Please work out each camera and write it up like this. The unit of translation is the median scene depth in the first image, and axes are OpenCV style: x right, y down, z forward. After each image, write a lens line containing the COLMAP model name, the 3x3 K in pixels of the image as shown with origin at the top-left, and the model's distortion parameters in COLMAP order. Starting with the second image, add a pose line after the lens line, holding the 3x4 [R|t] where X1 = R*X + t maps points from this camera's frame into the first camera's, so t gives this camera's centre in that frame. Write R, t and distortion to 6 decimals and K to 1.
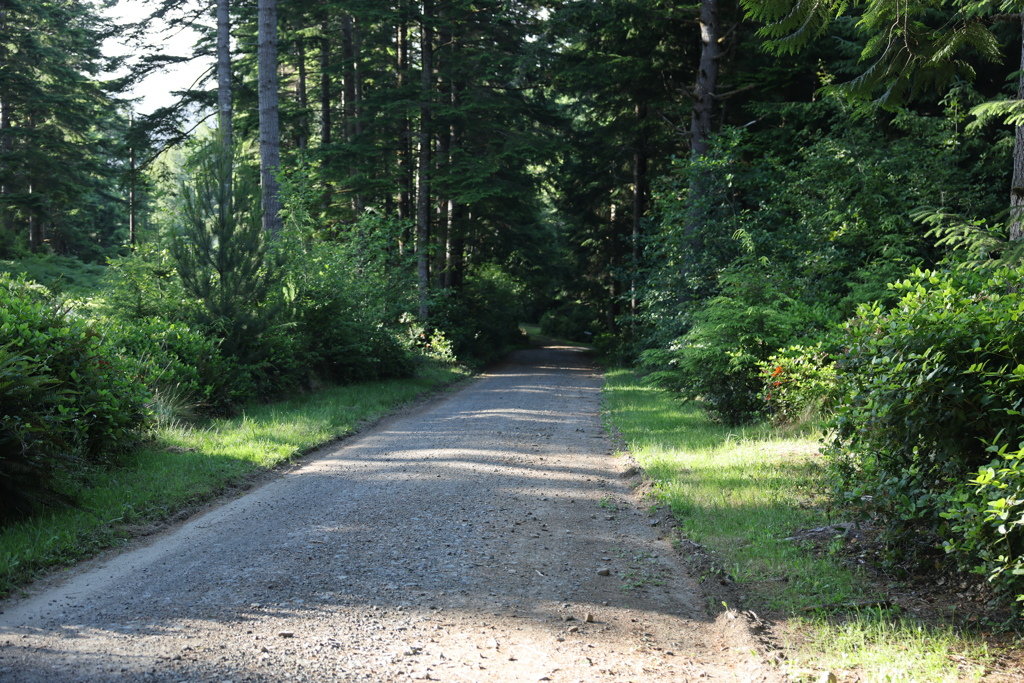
lens RADIAL K [[1343.8, 0, 517.6], [0, 1343.8, 329.3], [0, 0, 1]] dist [0.210891, -0.015637]
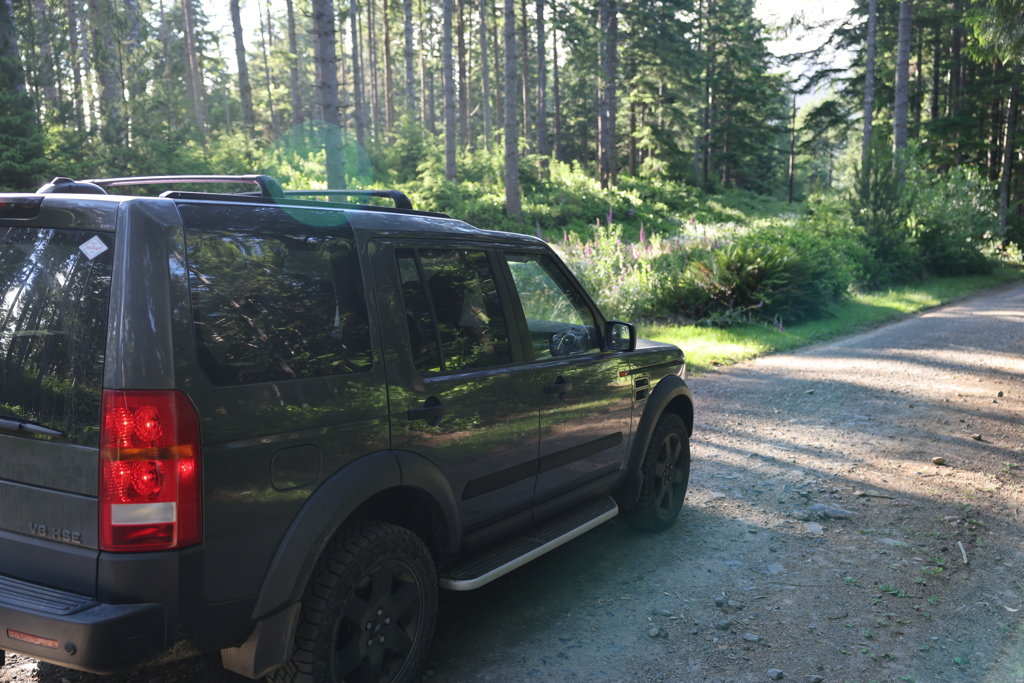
lens RADIAL K [[1011.6, 0, 458.6], [0, 1011.6, 341.0], [0, 0, 1]] dist [0.005022, 0.012973]
pose [[0.845508, 0.063713, -0.530148, 0.023426], [-0.008214, 0.994290, 0.106394, -0.006100], [0.533899, -0.085602, 0.841204, -0.265596]]
